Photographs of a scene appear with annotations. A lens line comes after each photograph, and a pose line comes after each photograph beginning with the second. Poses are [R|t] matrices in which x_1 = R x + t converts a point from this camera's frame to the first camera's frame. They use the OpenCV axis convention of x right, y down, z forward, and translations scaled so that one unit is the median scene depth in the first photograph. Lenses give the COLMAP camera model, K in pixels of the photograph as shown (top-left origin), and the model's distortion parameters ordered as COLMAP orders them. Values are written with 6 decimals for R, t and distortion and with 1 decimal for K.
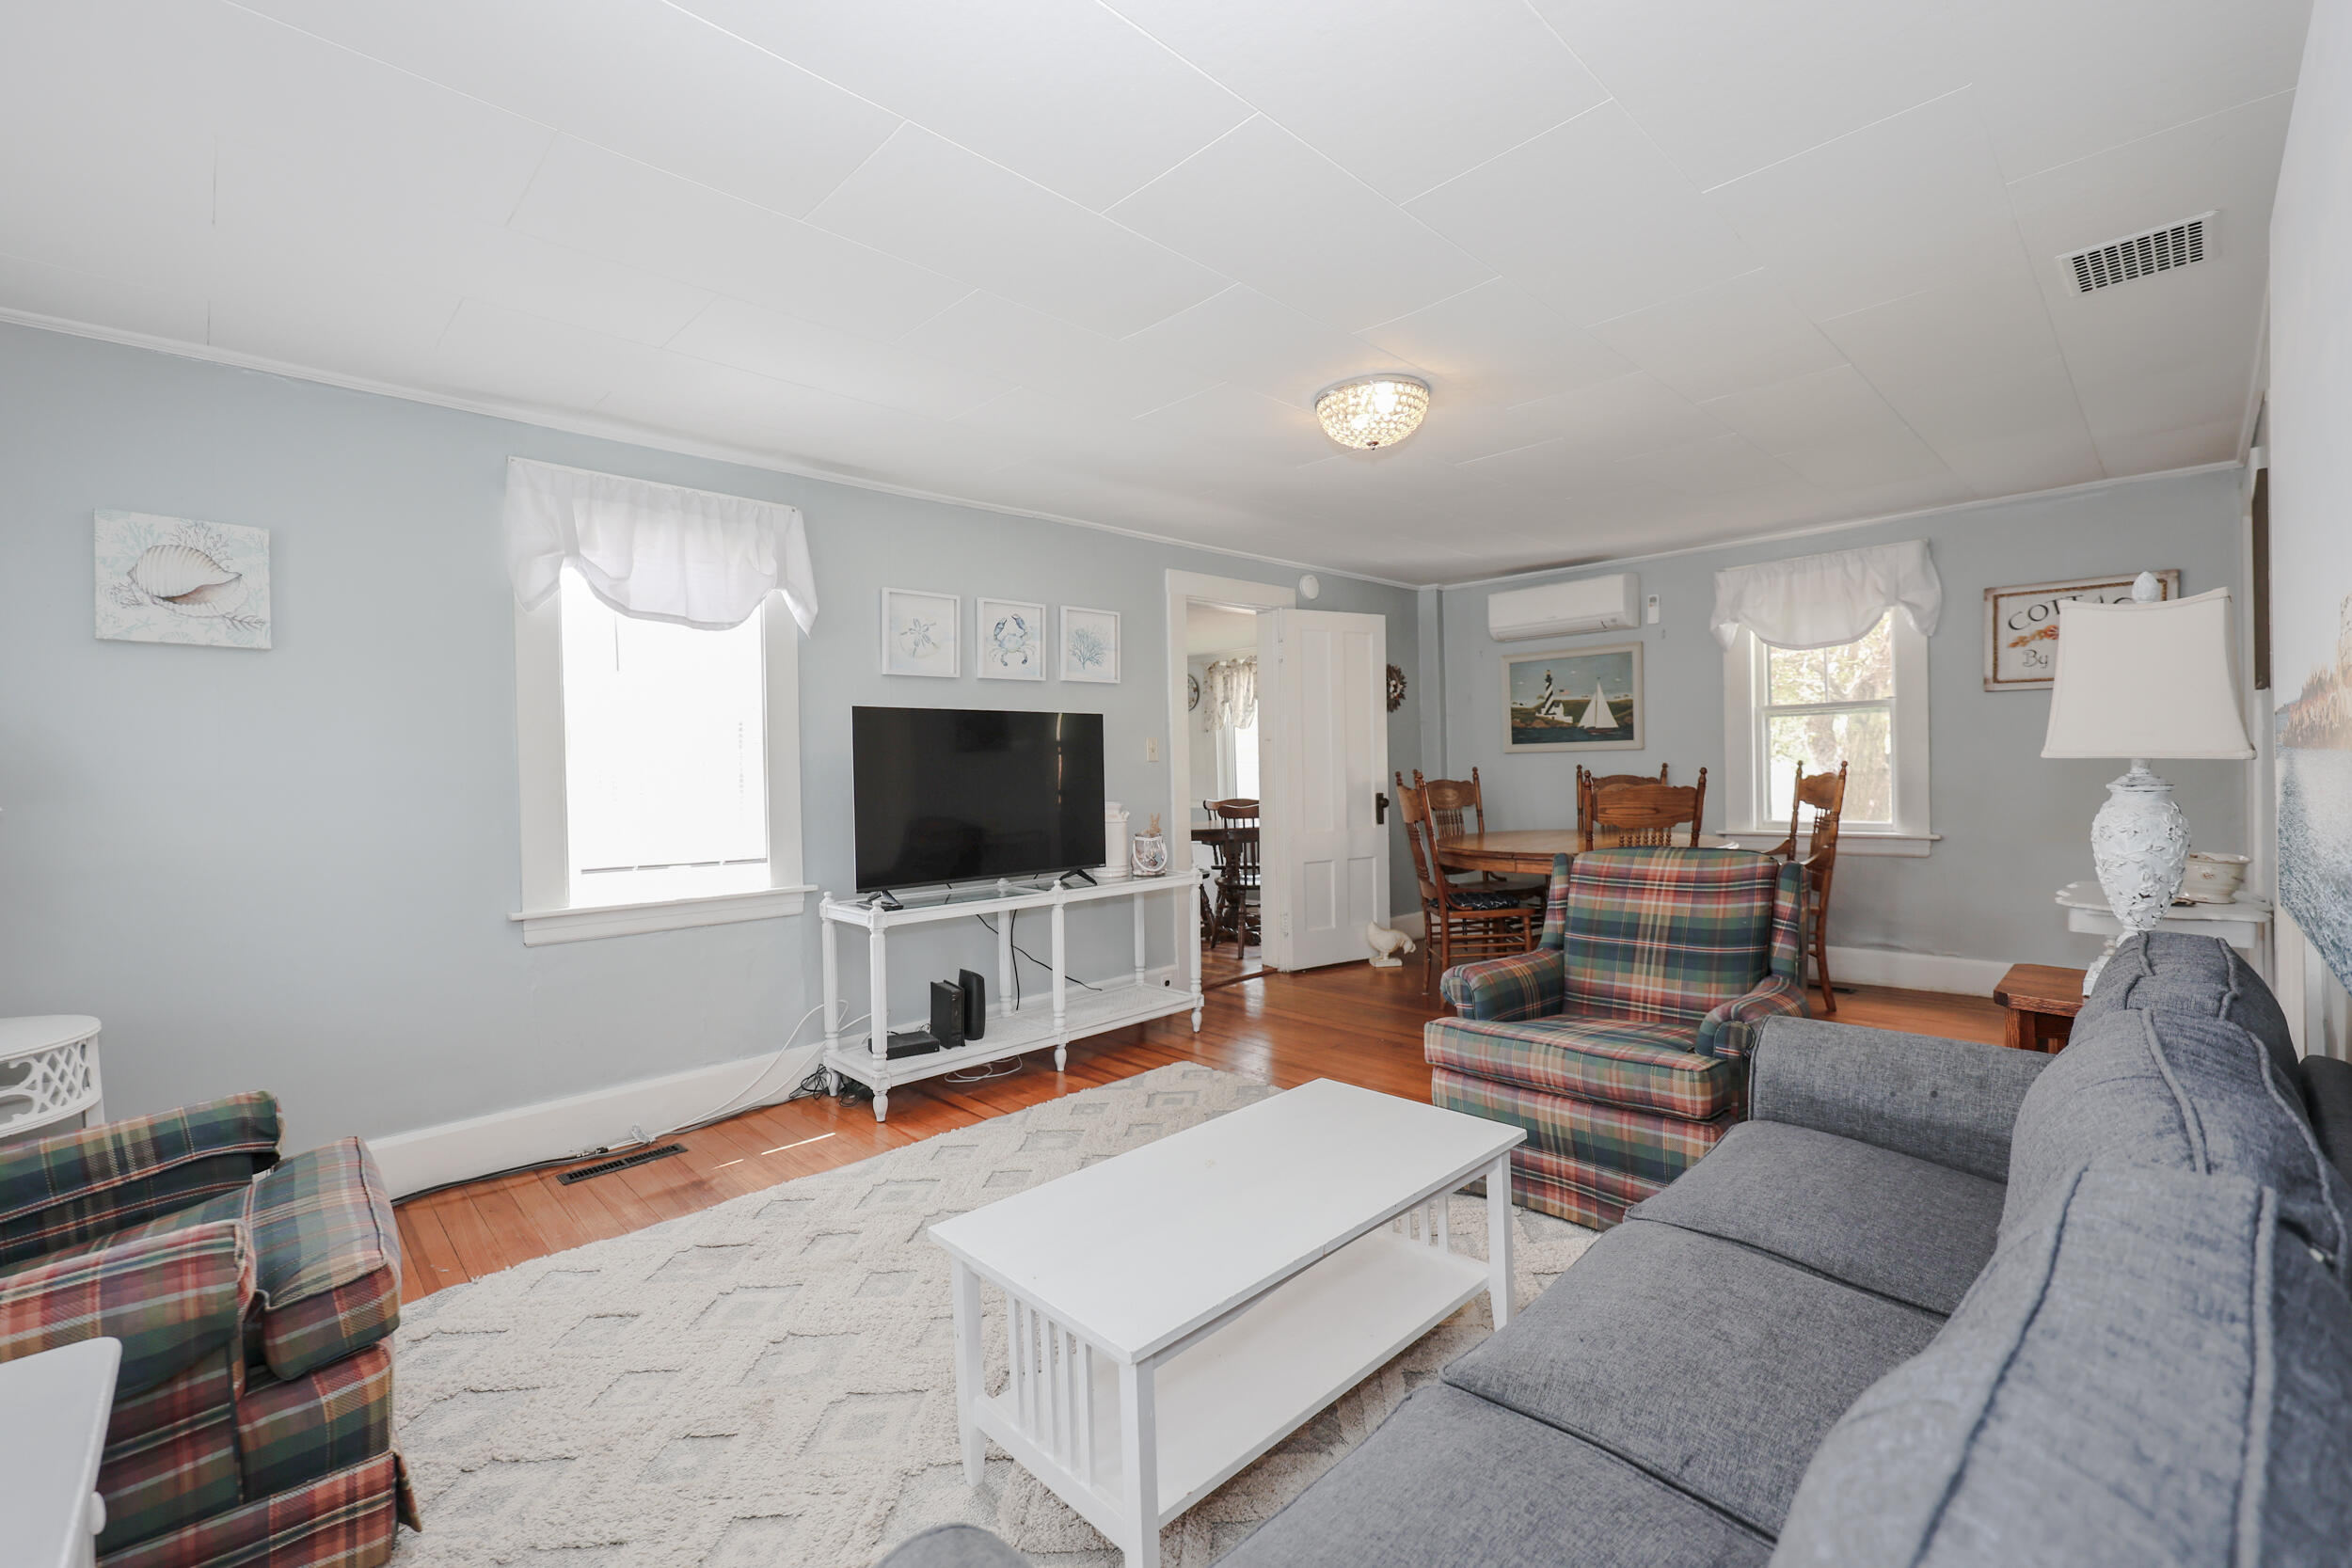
lens RADIAL K [[994.6, 0, 1168.0], [0, 994.6, 782.5], [0, 0, 1]] dist [0.001201, 0.000183]
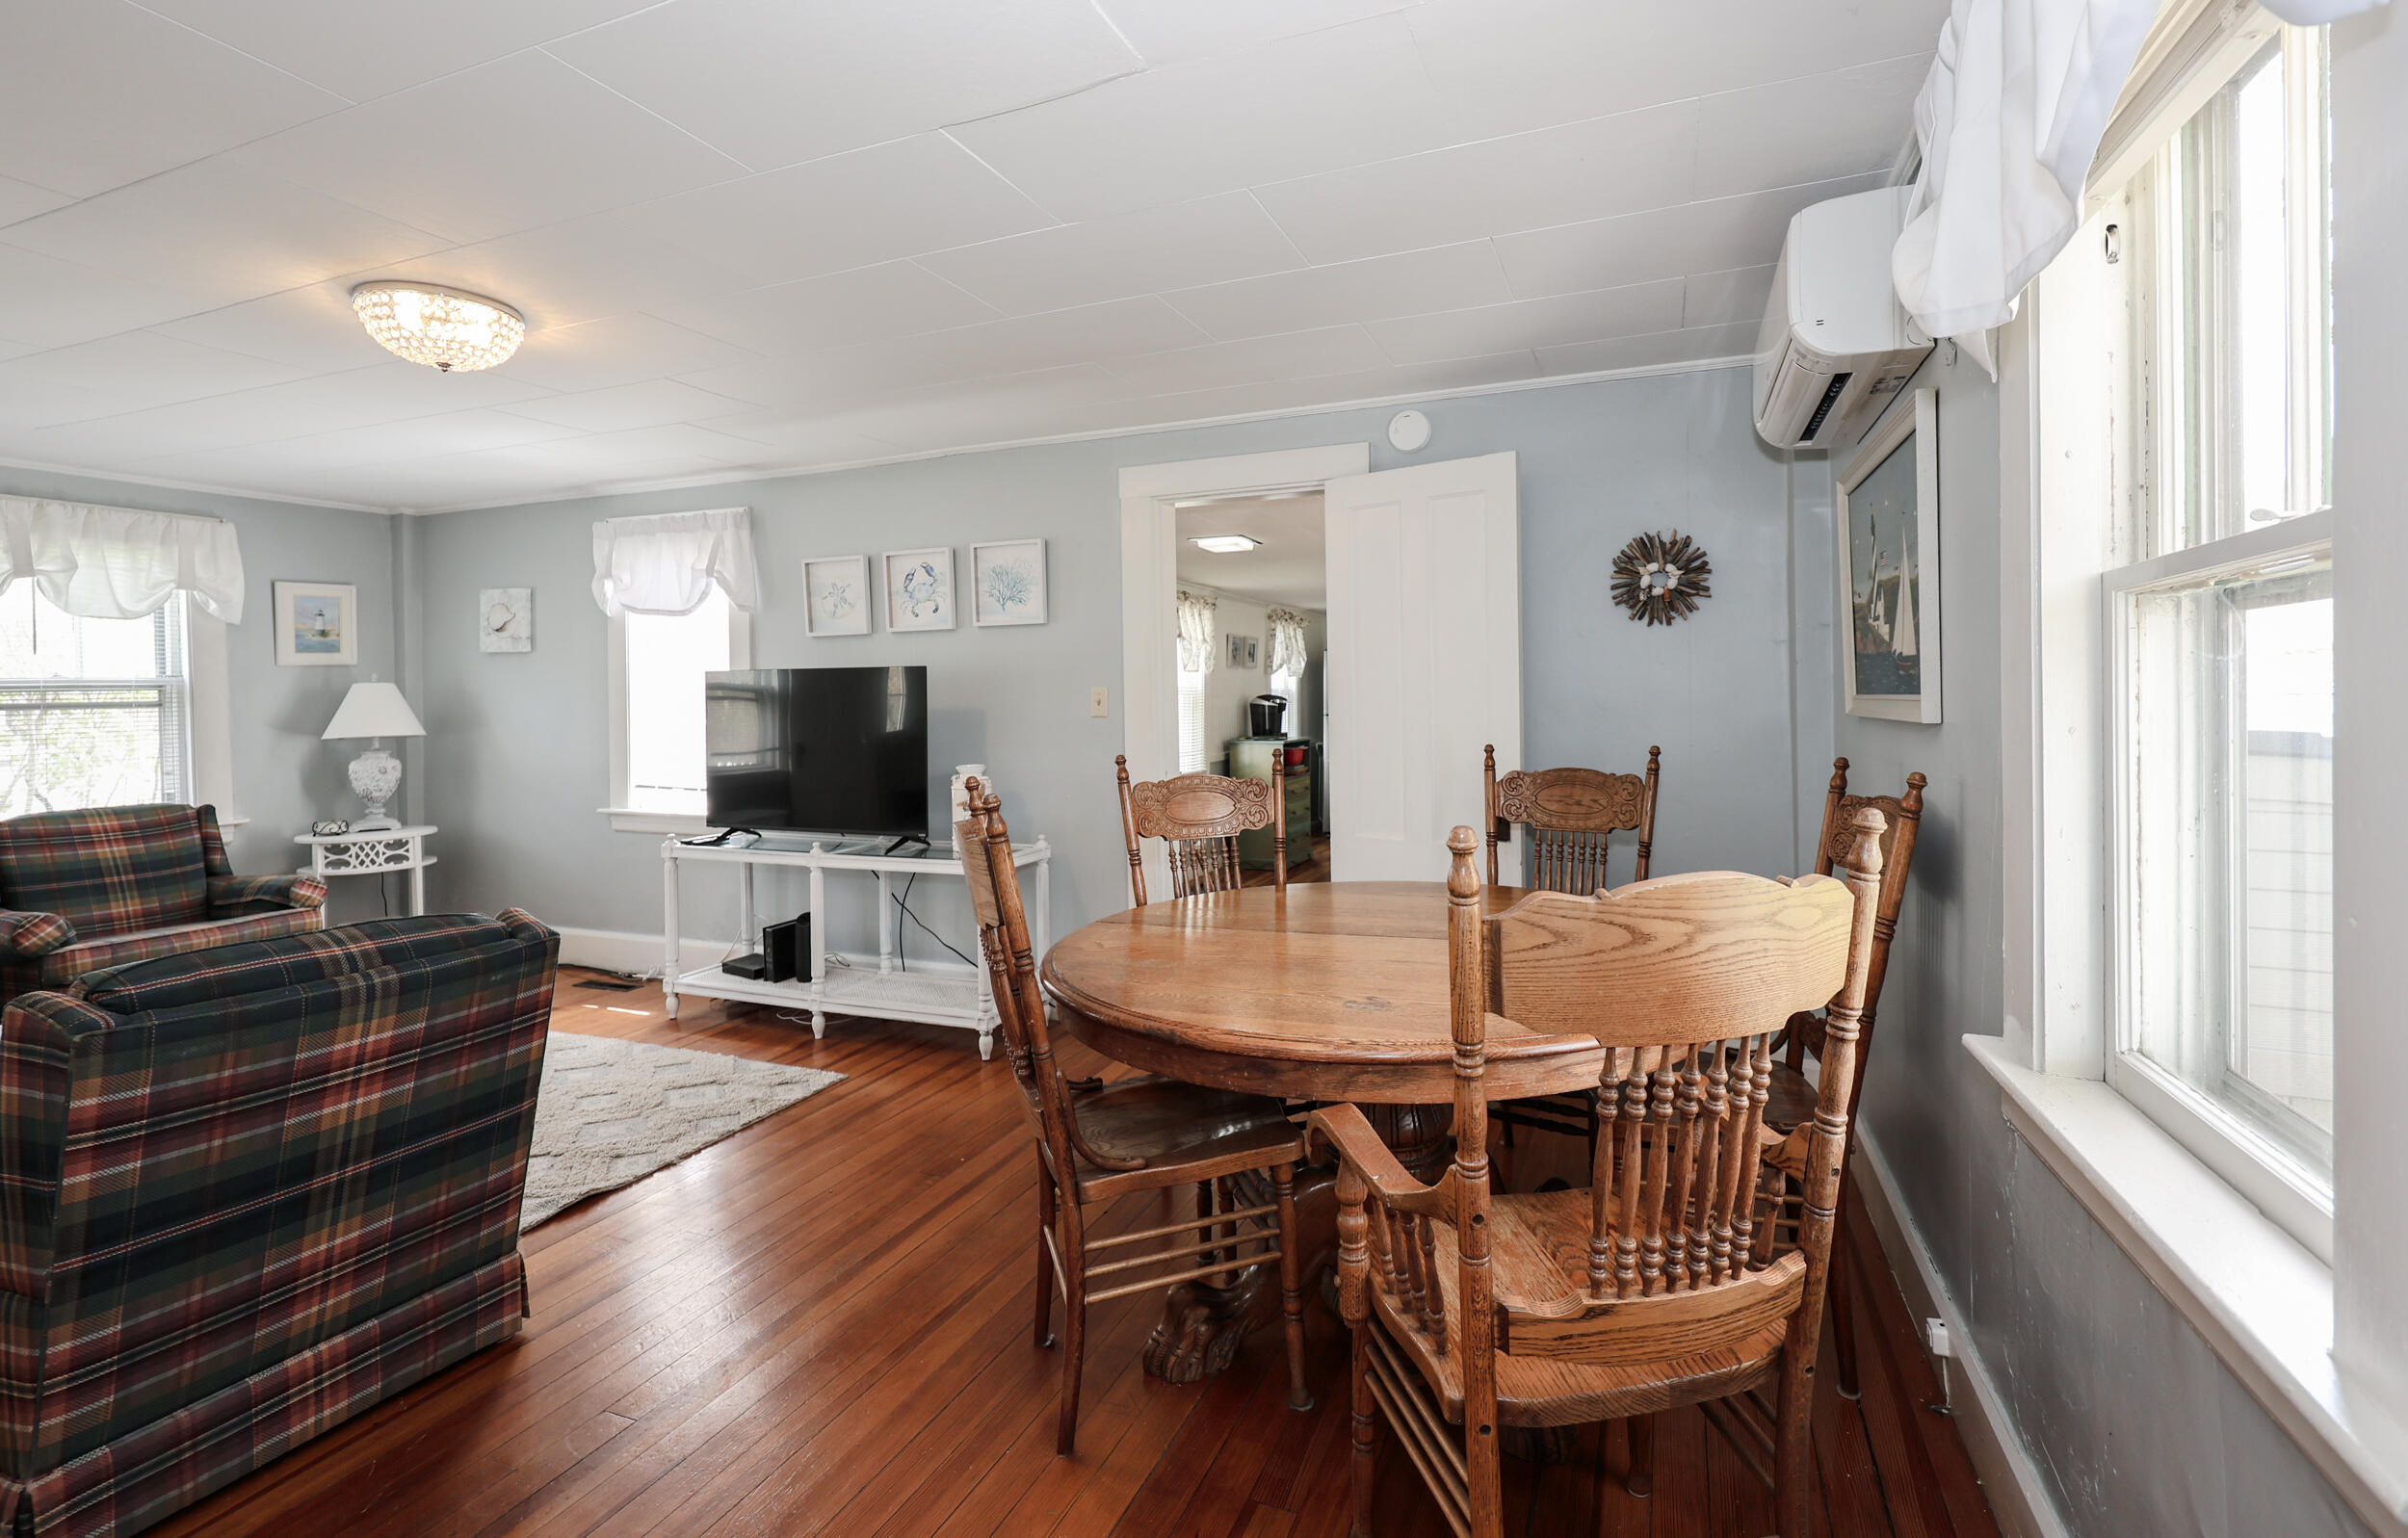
lens RADIAL K [[1018.8, 0, 1278.0], [0, 1018.8, 708.1], [0, 0, 1]] dist [-0.001918, 0.000021]
pose [[0.439400, 0.028487, -0.897840, 0.895561], [-0.011860, 0.999594, 0.025912, -0.059058], [0.898213, -0.000738, 0.439560, 0.887566]]
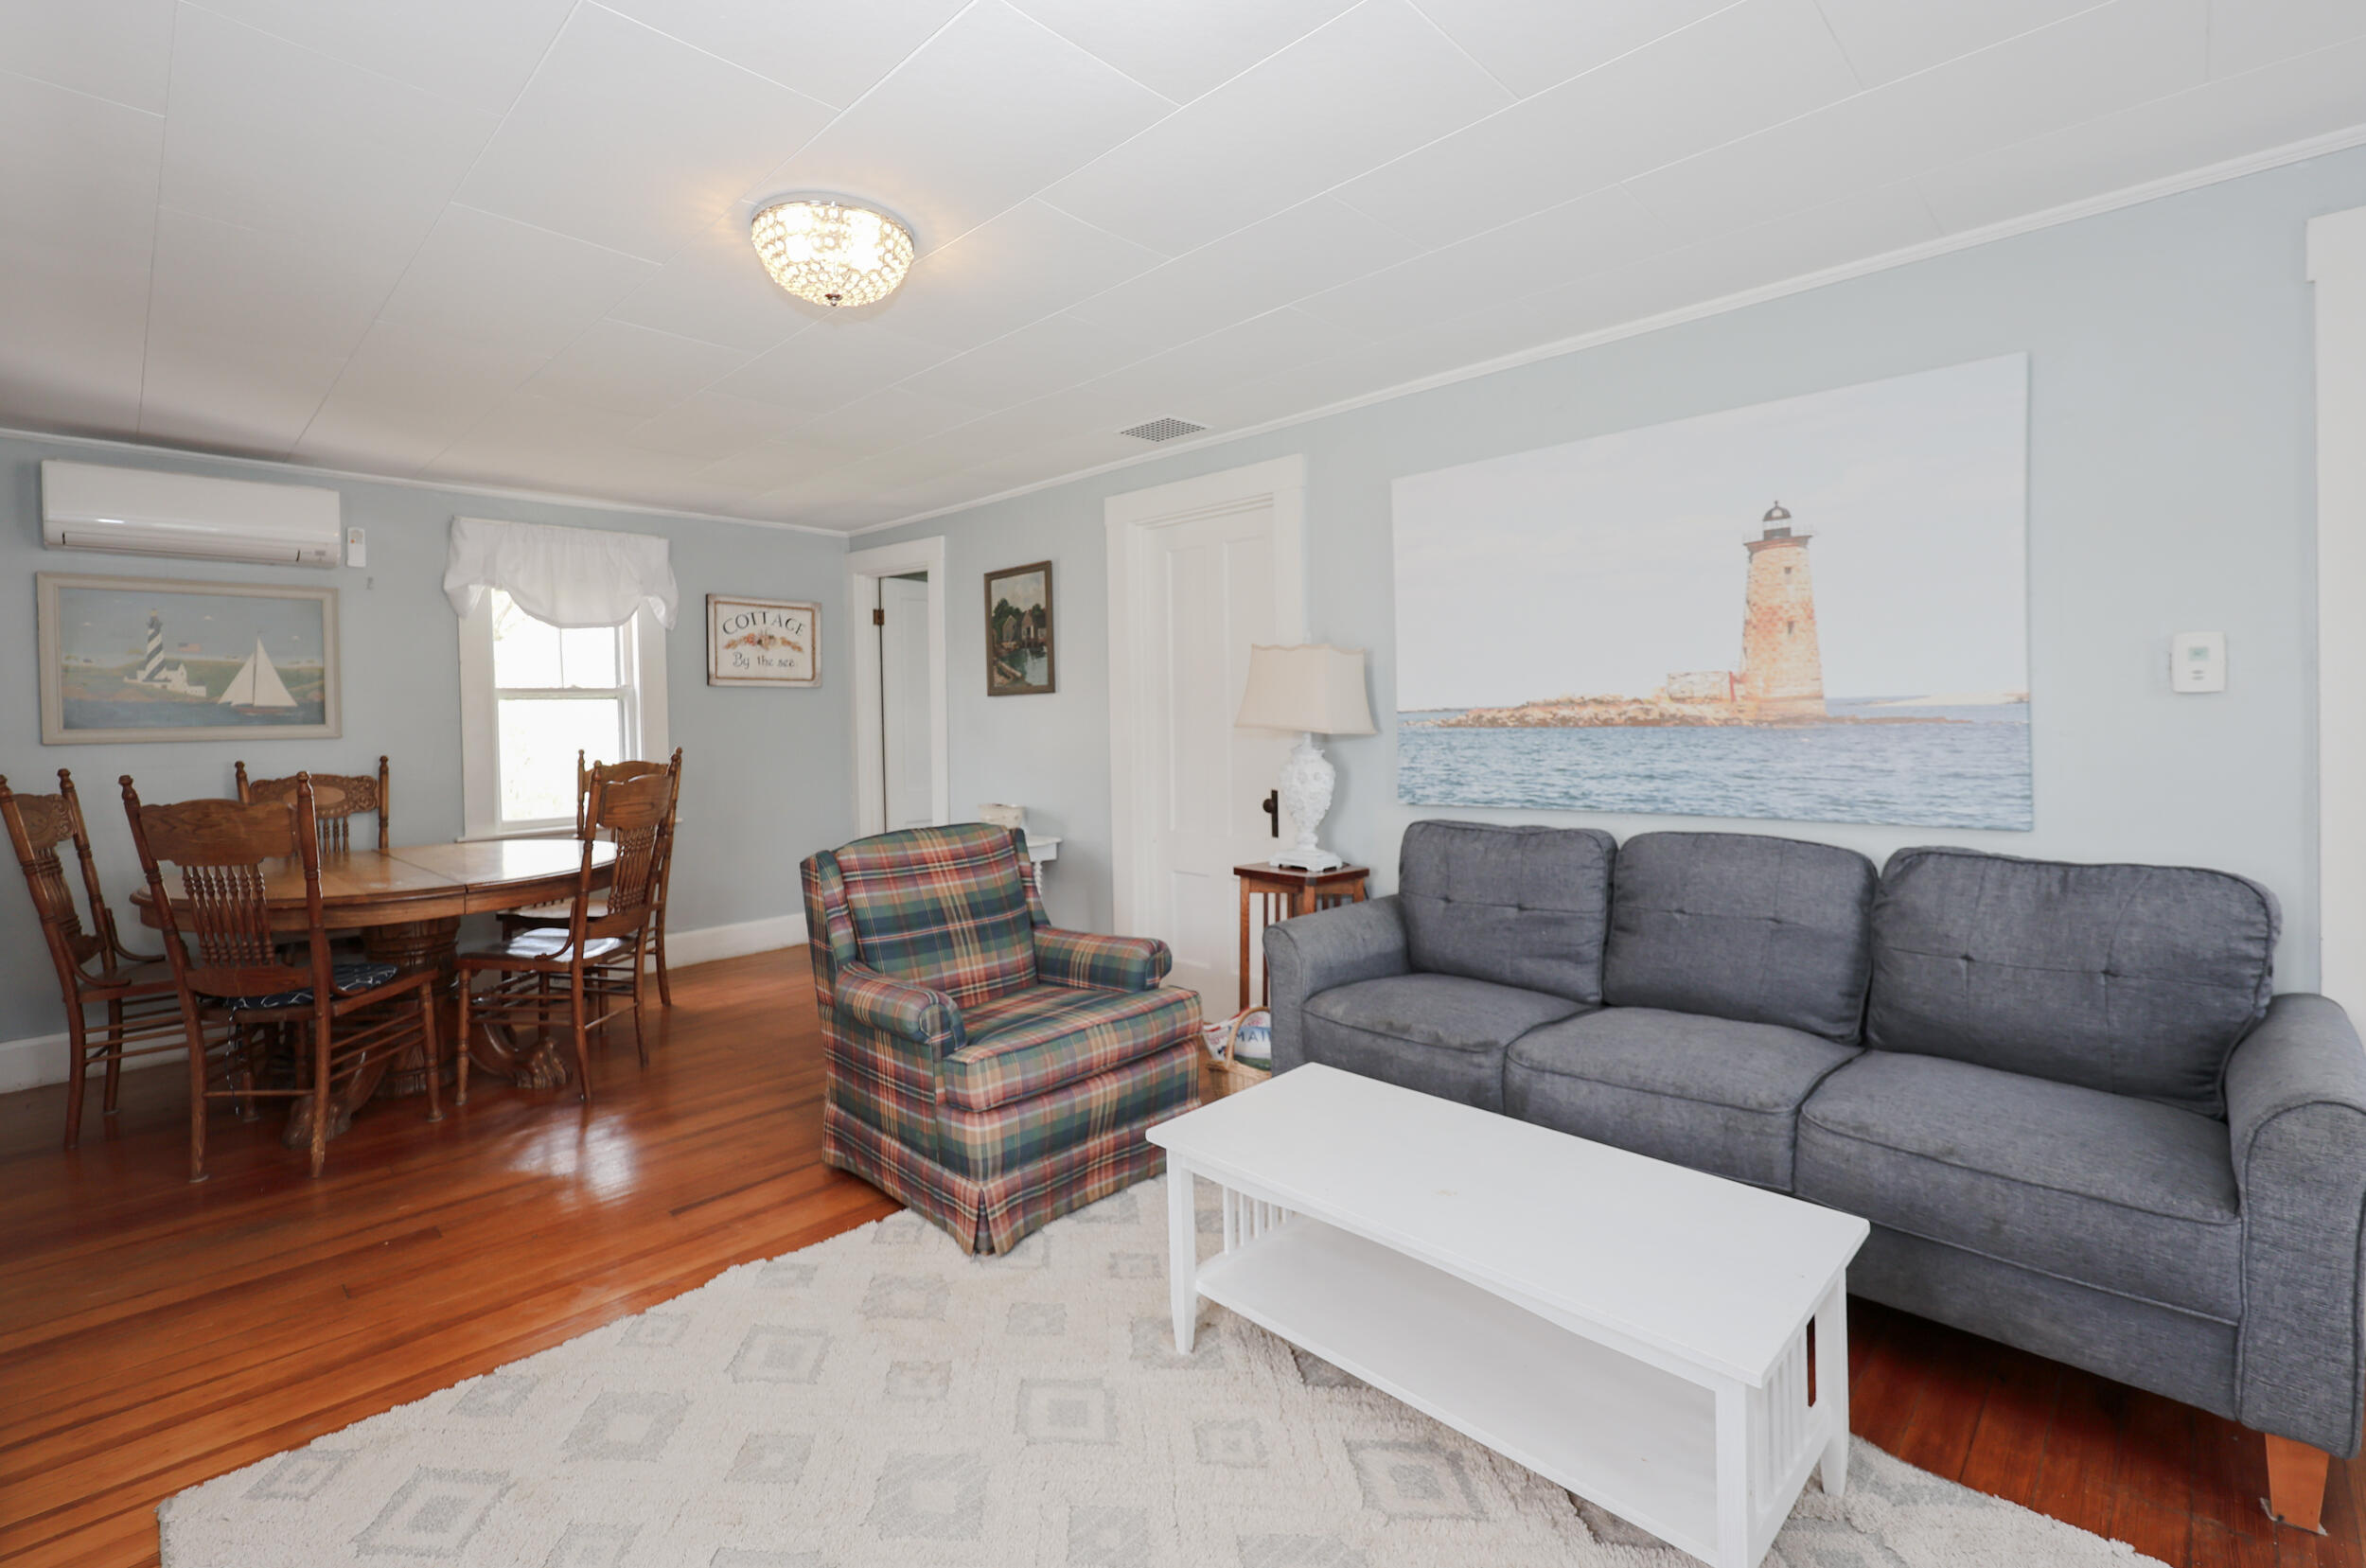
lens RADIAL K [[1049.1, 0, 1142.5], [0, 1049.1, 727.3], [0, 0, 1]] dist [0.000335, 0.000060]
pose [[-0.006526, 0.014430, 0.999875, -0.392945], [0.039201, 0.999131, -0.014163, -0.009137], [-0.999210, 0.039104, -0.007085, 0.564822]]
